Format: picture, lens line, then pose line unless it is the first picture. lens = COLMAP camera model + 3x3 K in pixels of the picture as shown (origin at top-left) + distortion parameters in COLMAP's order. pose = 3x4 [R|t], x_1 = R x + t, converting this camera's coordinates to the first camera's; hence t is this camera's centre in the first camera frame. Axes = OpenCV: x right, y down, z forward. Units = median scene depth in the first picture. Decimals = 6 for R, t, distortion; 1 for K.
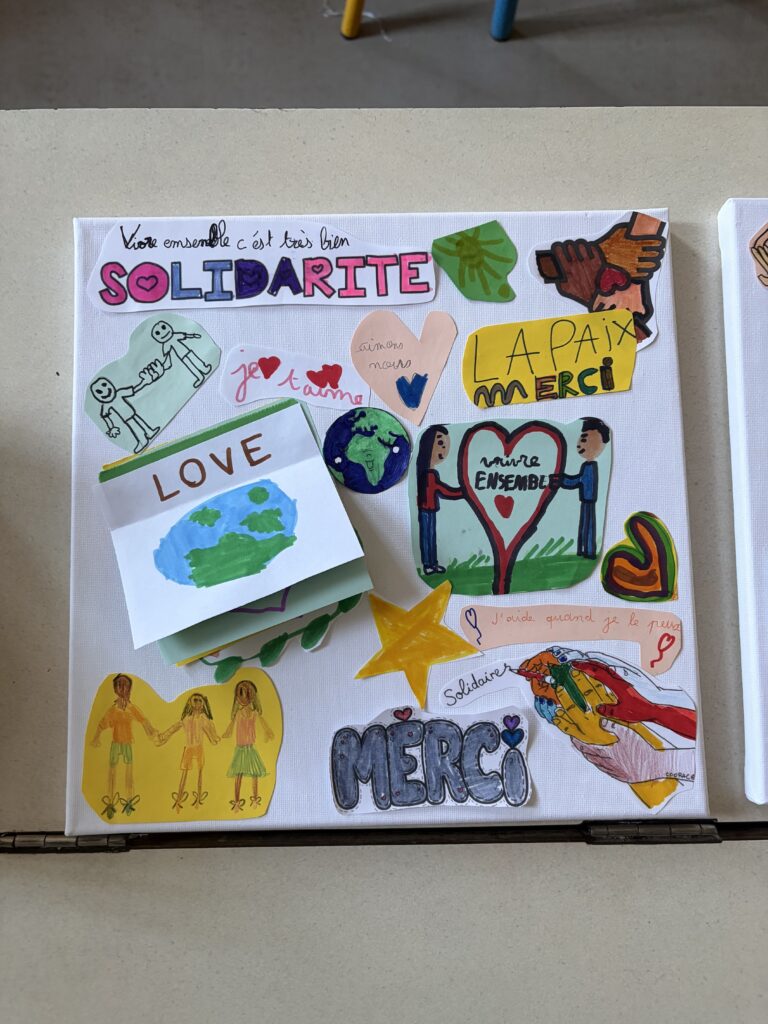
lens RADIAL K [[778.5, 0, 385.2], [0, 778.5, 505.3], [0, 0, 1]] dist [0.034094, -0.039738]
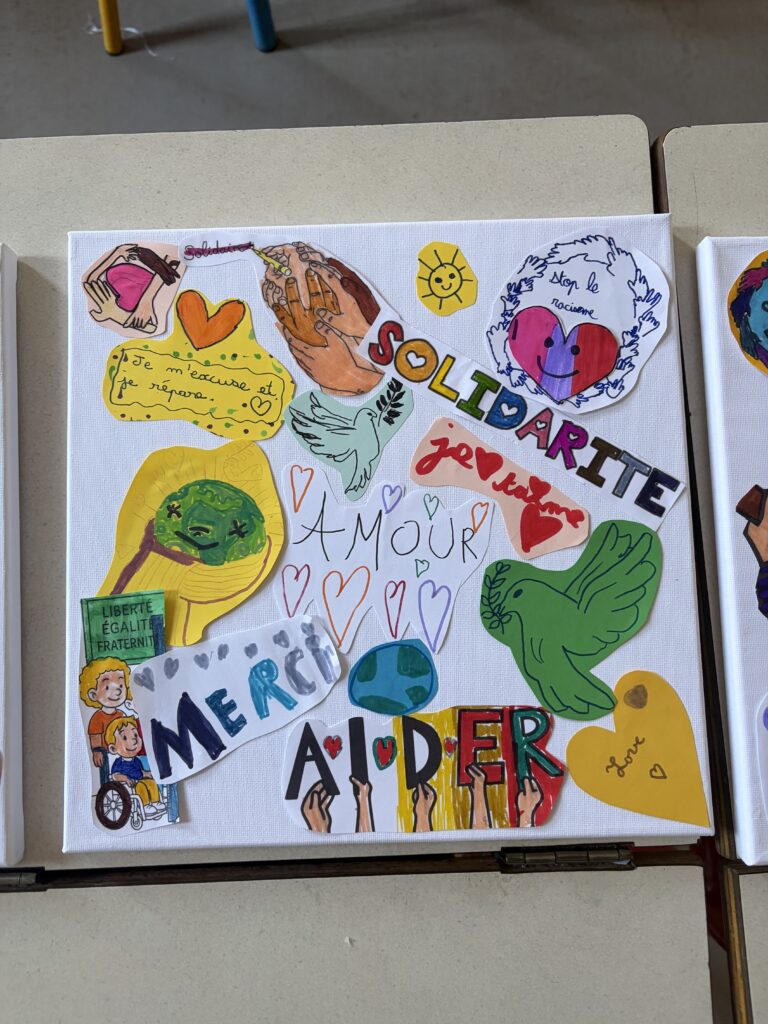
lens RADIAL K [[778.5, 0, 384.3], [0, 778.5, 514.3], [0, 0, 1]] dist [0.034094, -0.039738]
pose [[0.999421, -0.019025, -0.028199, 0.828531], [0.019247, 0.999786, 0.007623, -0.038257], [0.028048, -0.008162, 0.999573, 0.030866]]
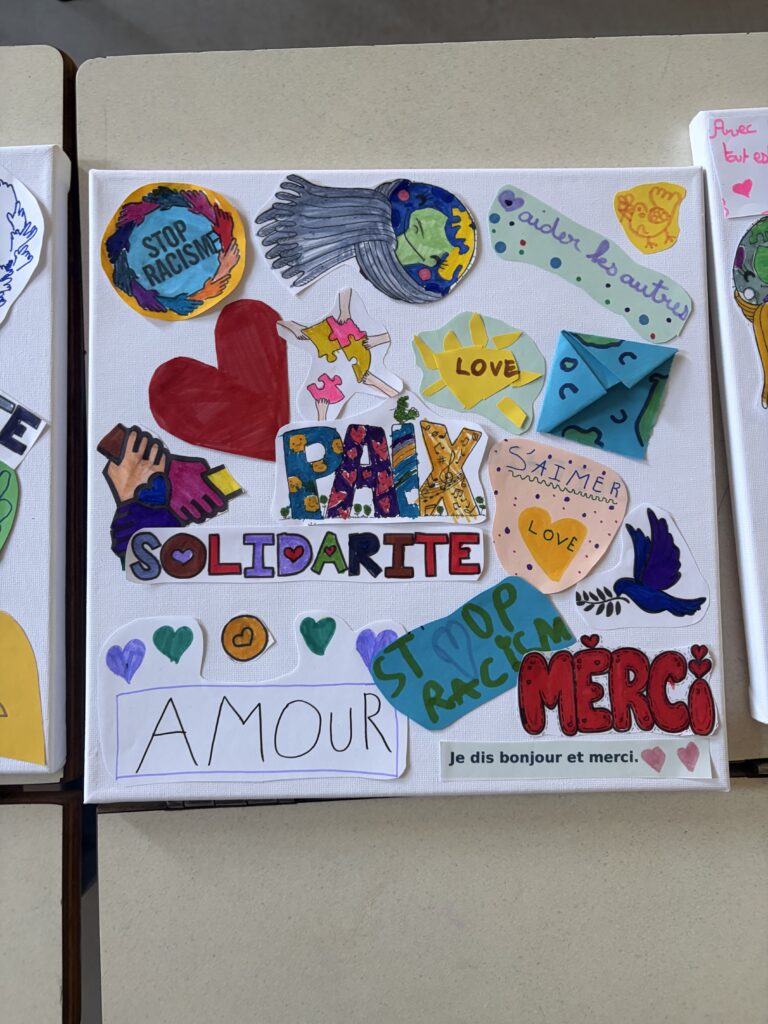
lens RADIAL K [[778.5, 0, 381.2], [0, 778.5, 506.9], [0, 0, 1]] dist [0.034094, -0.039738]
pose [[0.998903, -0.001569, -0.046798, 8.349338], [0.003224, 0.999371, 0.035326, 0.418807], [0.046713, -0.035438, 0.998280, 0.415370]]
